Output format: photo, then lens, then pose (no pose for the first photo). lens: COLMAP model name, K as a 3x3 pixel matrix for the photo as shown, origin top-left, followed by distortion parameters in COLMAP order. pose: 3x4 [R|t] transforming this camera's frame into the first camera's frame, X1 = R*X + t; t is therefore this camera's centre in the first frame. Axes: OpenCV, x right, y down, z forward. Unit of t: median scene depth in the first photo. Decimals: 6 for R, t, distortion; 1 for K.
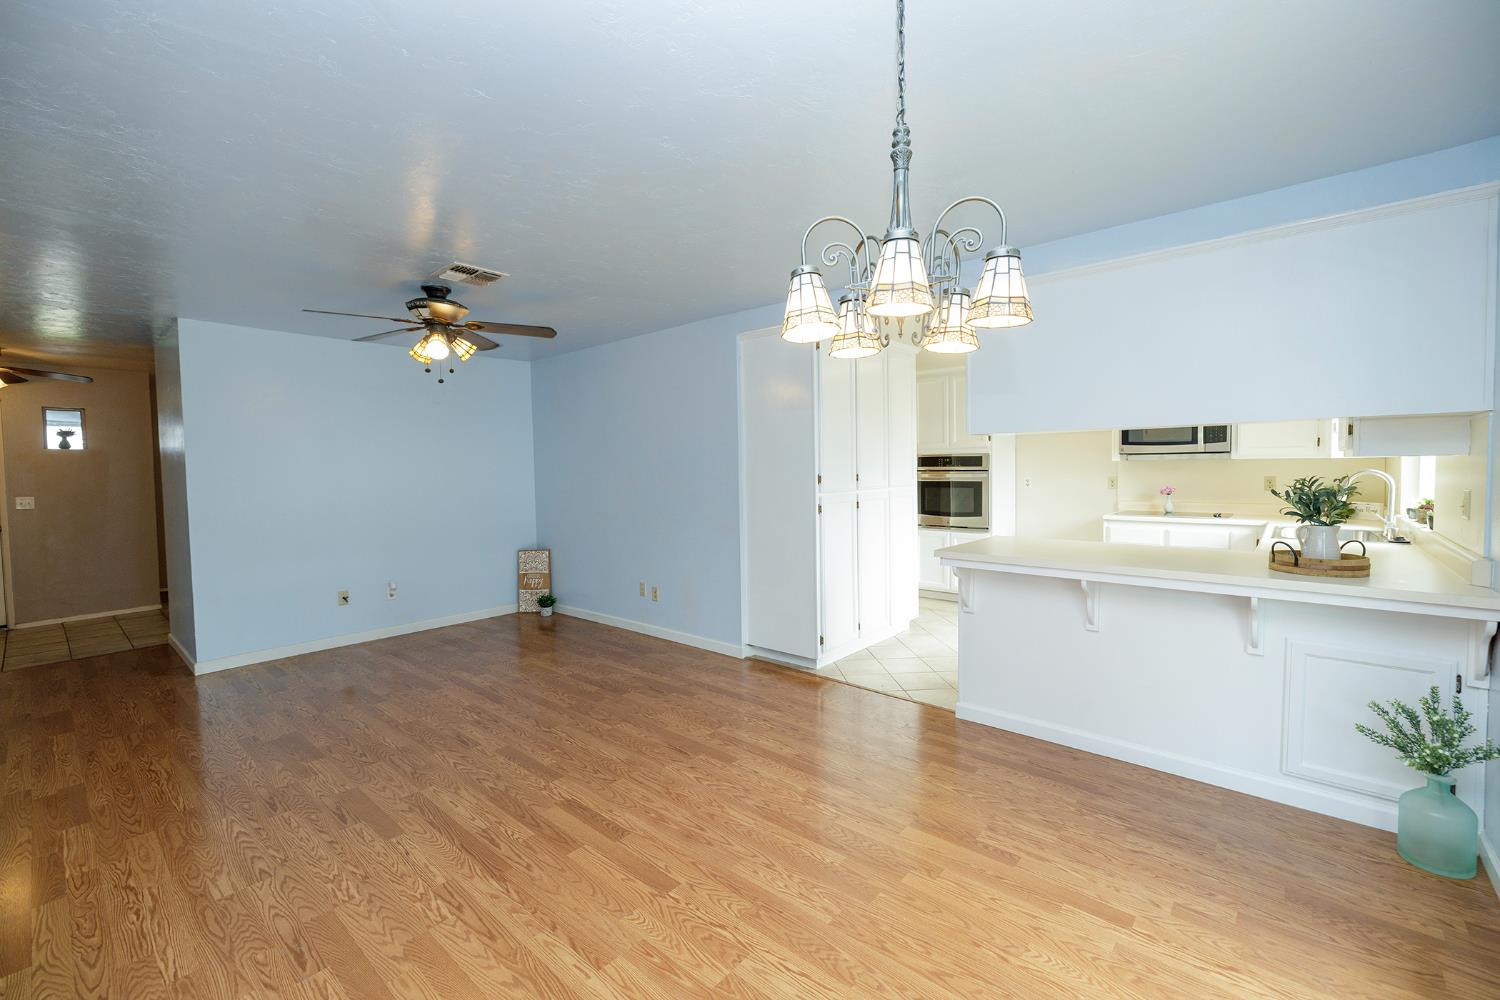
lens RADIAL K [[628.9, 0, 741.5], [0, 628.9, 495.3], [0, 0, 1]] dist [0.000140, 0.000413]
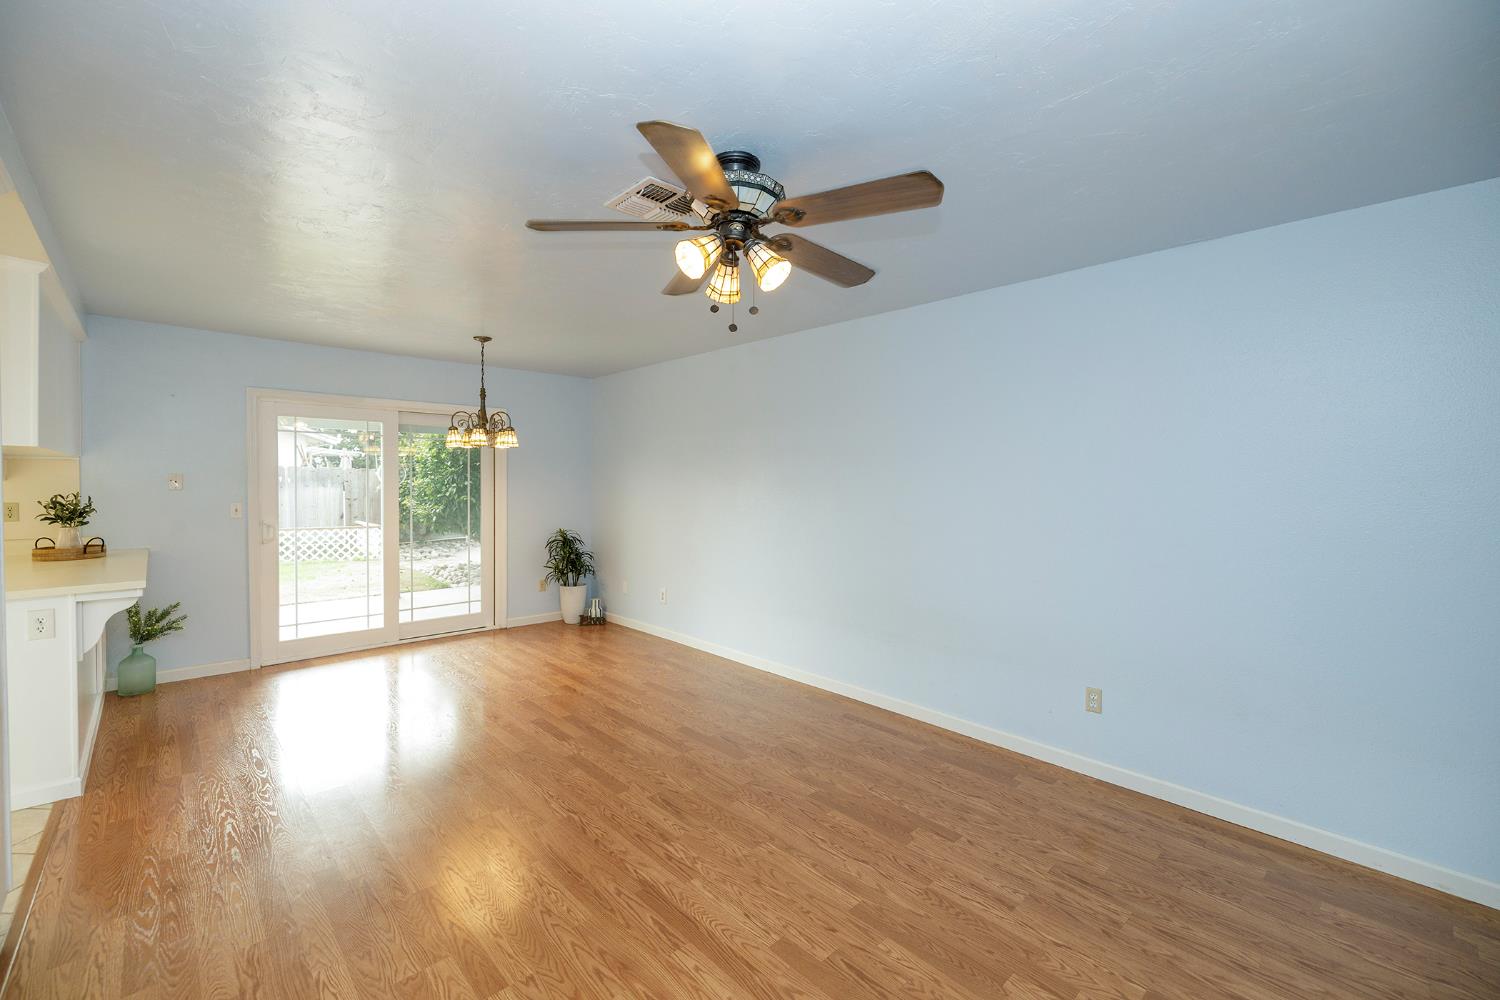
lens RADIAL K [[619.1, 0, 739.3], [0, 619.1, 504.5], [0, 0, 1]] dist [0.000558, 0.000204]
pose [[-0.995684, 0.003678, 0.092734, -0.475336], [0.011074, 0.996784, 0.079369, -0.062130], [-0.092144, 0.080053, -0.992523, 1.382435]]
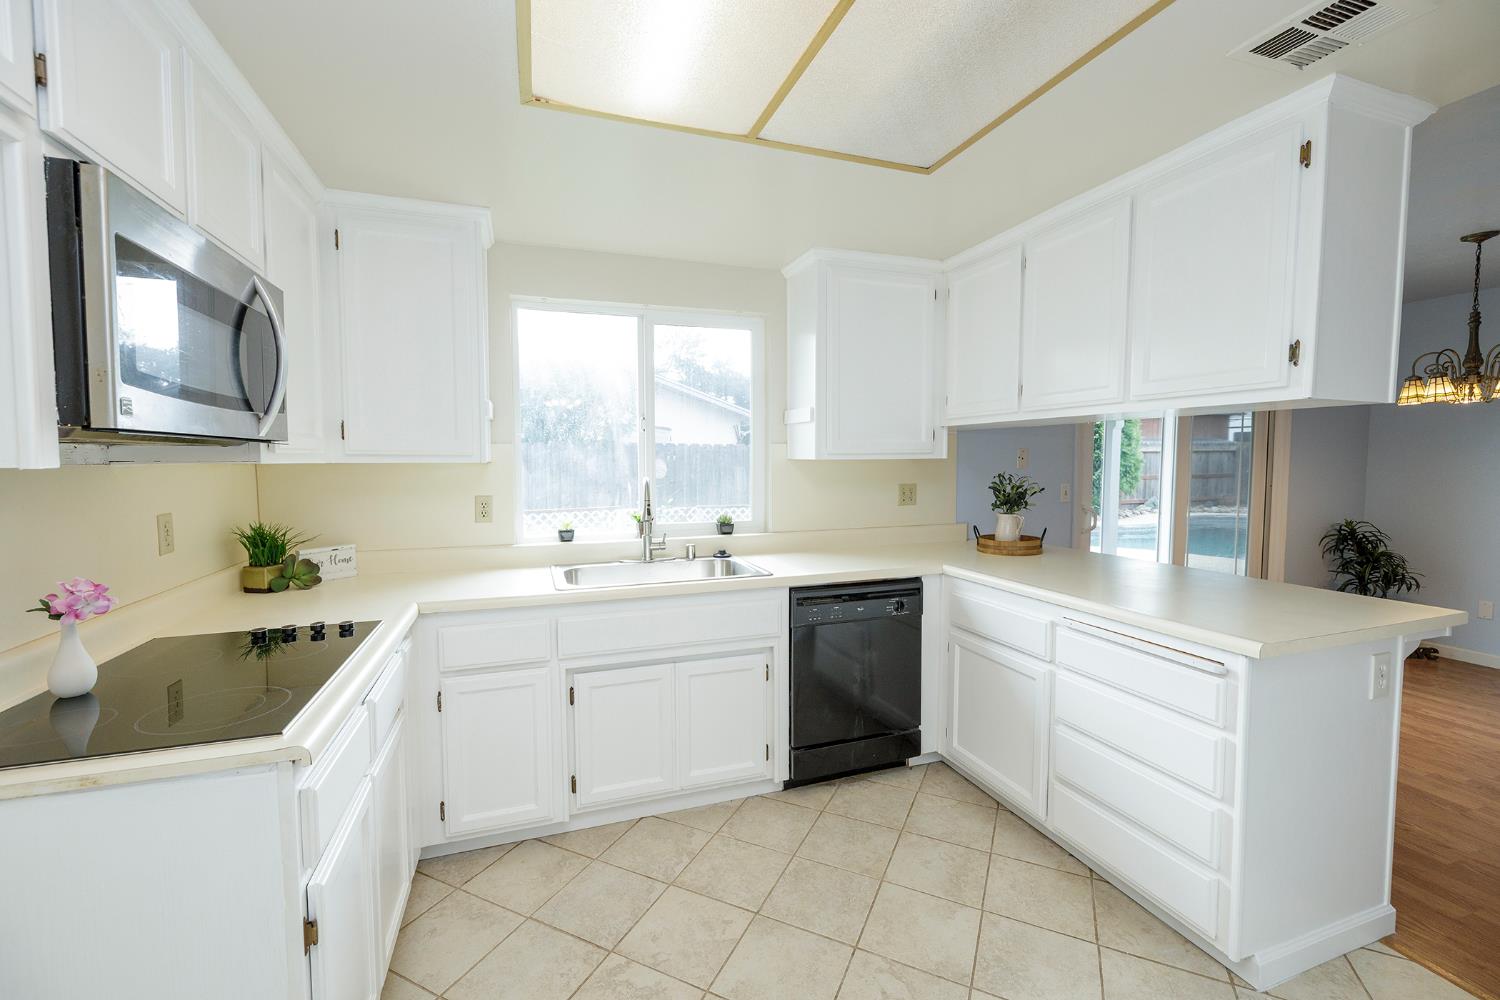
lens RADIAL K [[626.0, 0, 743.9], [0, 626.0, 493.9], [0, 0, 1]] dist [0.001116, -0.000548]
pose [[-0.872103, -0.010001, 0.489220, 0.463037], [0.039288, 0.995132, 0.090380, -0.073815], [-0.487743, 0.098041, -0.867465, 1.393585]]
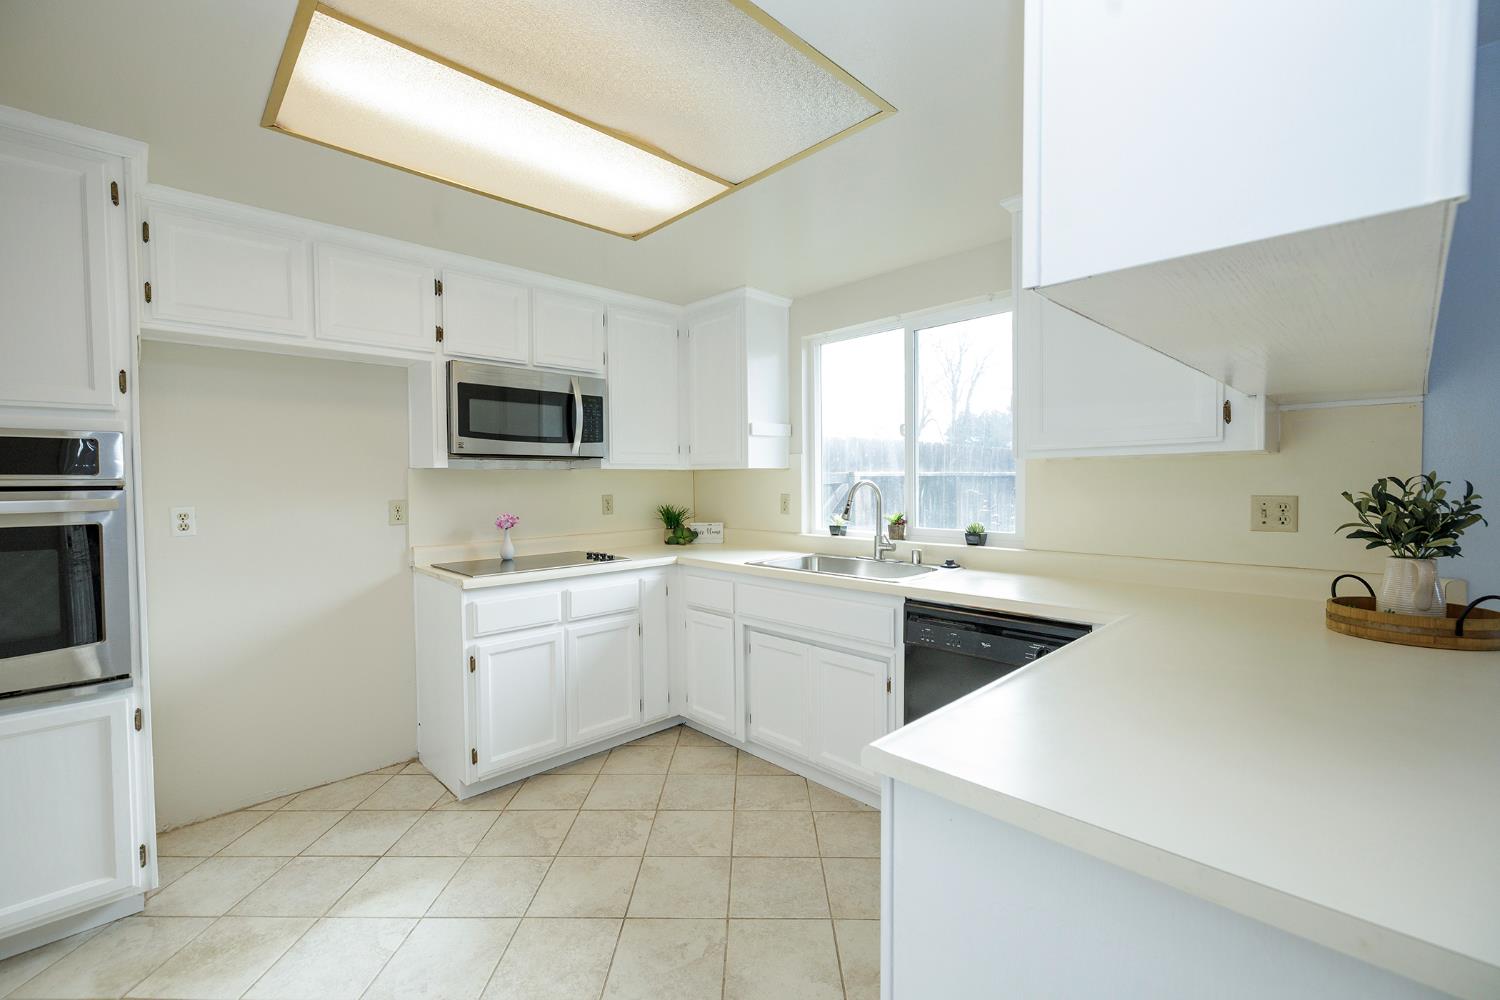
lens RADIAL K [[628.9, 0, 741.5], [0, 628.9, 495.3], [0, 0, 1]] dist [0.000140, 0.000413]
pose [[0.083679, -0.008157, 0.996459, 0.156622], [0.053405, 0.998566, 0.003689, -0.029175], [-0.995061, 0.052907, 0.083994, 0.953989]]
